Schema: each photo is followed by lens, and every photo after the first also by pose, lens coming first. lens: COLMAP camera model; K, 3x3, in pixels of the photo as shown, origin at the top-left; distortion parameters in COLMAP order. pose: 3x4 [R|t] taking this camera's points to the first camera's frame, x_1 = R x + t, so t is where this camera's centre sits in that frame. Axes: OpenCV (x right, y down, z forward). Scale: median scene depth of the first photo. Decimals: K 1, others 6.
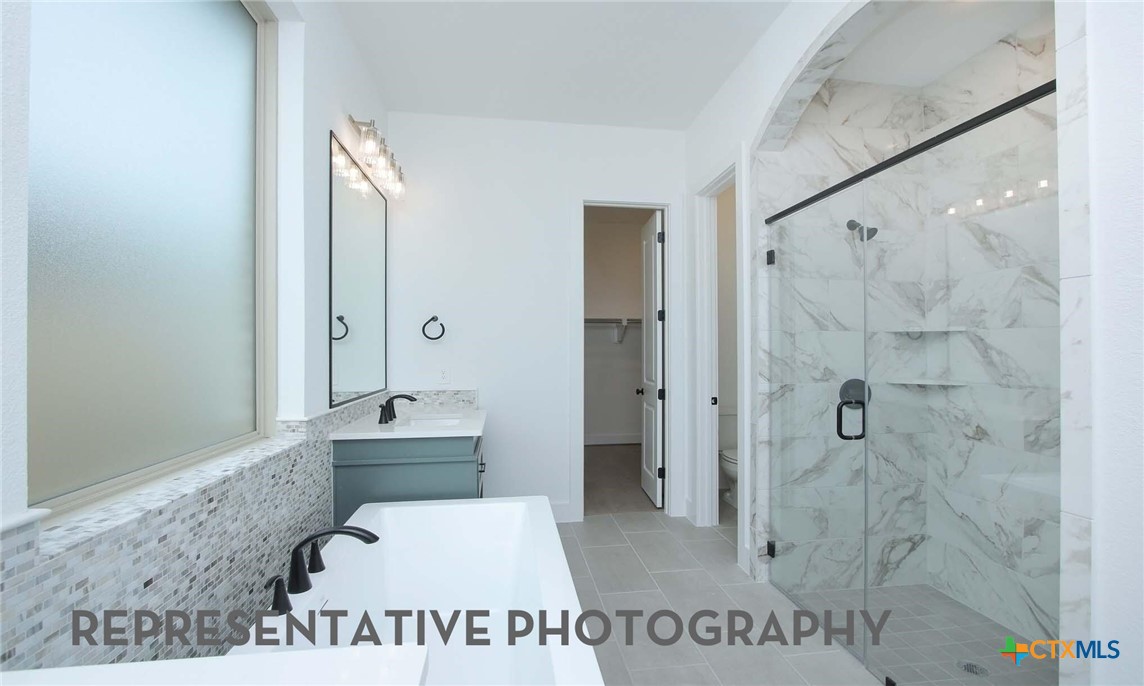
lens RADIAL K [[526.0, 0, 571.9], [0, 526.0, 344.4], [0, 0, 1]] dist [-0.006212, 0.002396]
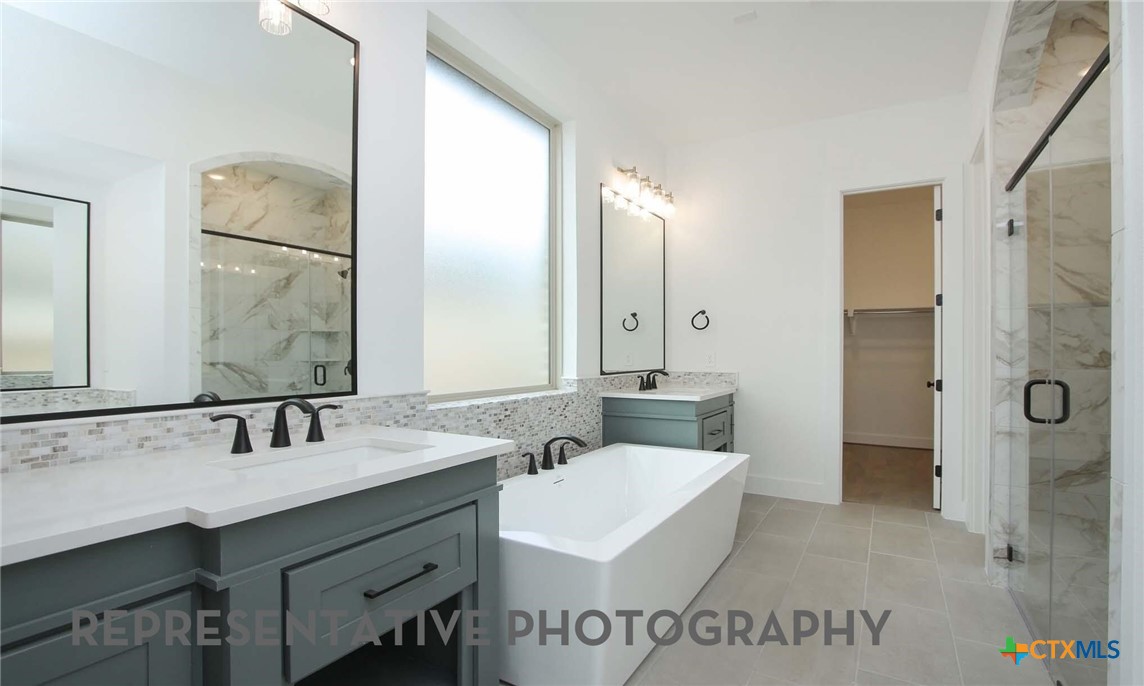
lens RADIAL K [[526.0, 0, 573.3], [0, 526.0, 346.4], [0, 0, 1]] dist [-0.006212, 0.002396]
pose [[0.784570, 0.001926, -0.620037, 0.345416], [-0.001059, 0.999998, 0.001767, 0.036454], [0.620039, -0.000730, 0.784571, -0.166754]]
